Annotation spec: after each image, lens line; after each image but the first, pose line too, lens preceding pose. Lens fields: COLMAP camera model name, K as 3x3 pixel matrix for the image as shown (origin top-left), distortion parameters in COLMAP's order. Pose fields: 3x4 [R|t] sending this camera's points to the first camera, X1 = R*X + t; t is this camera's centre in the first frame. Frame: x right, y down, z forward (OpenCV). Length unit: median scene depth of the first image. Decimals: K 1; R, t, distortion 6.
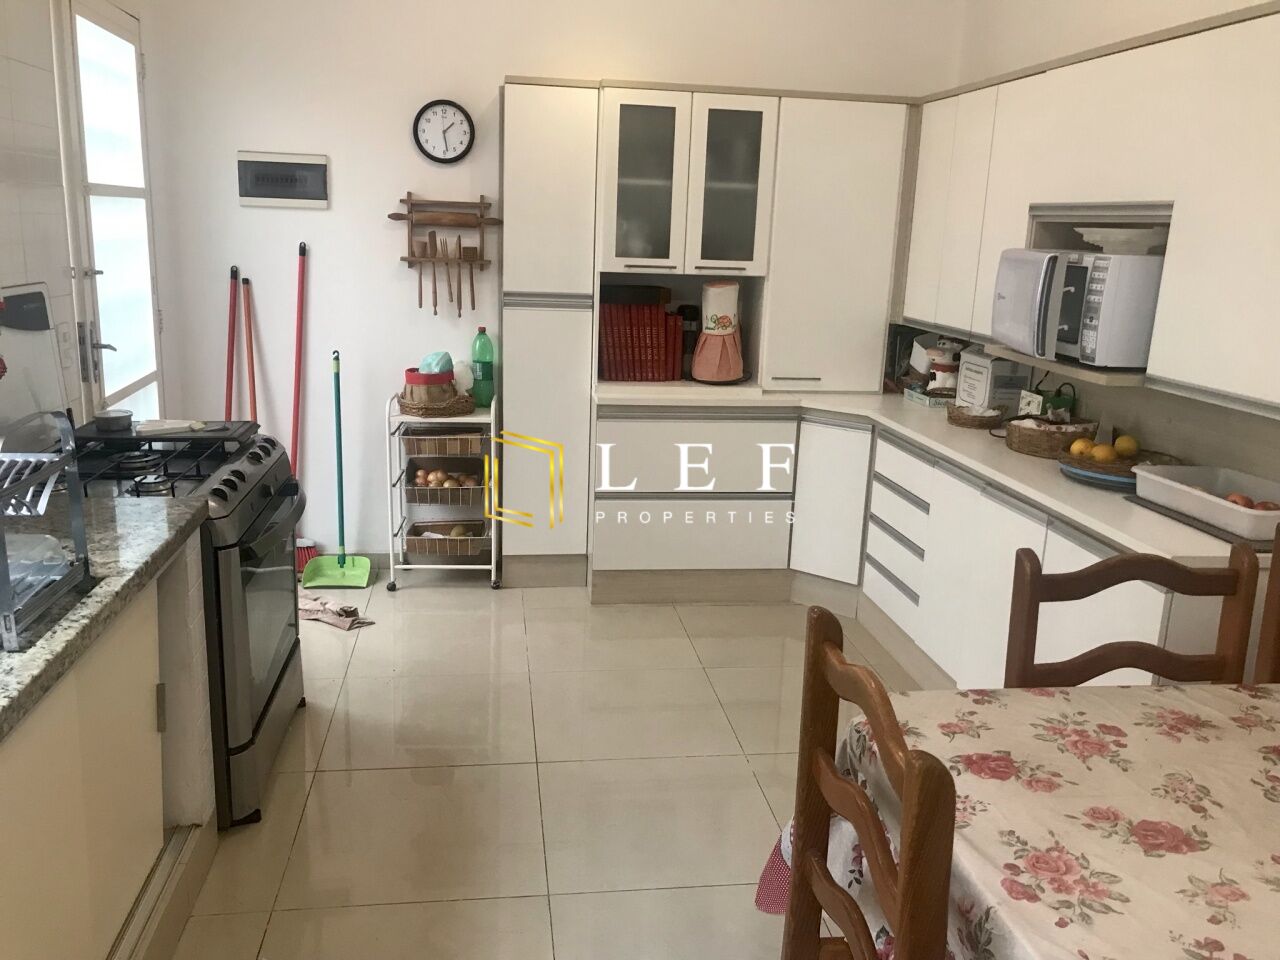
lens RADIAL K [[1042.2, 0, 640.1], [0, 1042.2, 476.7], [0, 0, 1]] dist [0.013691, -0.007225]
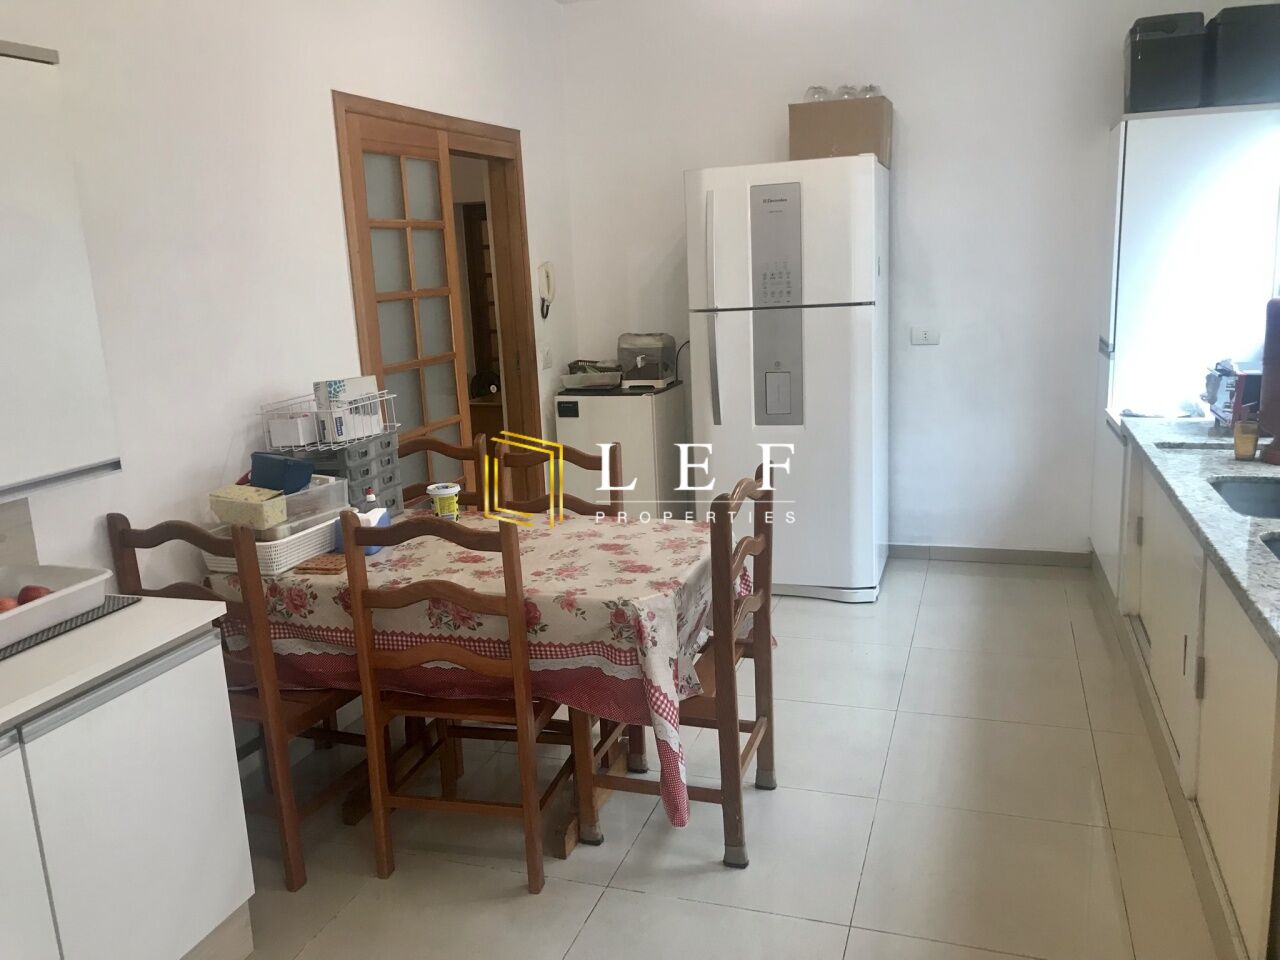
lens RADIAL K [[1042.2, 0, 640.9], [0, 1042.2, 479.0], [0, 0, 1]] dist [0.013691, -0.007225]
pose [[-0.893199, -0.088609, 0.440845, -0.441575], [0.119687, 0.898176, 0.423030, -0.612616], [-0.433441, 0.430613, -0.791645, 2.307607]]
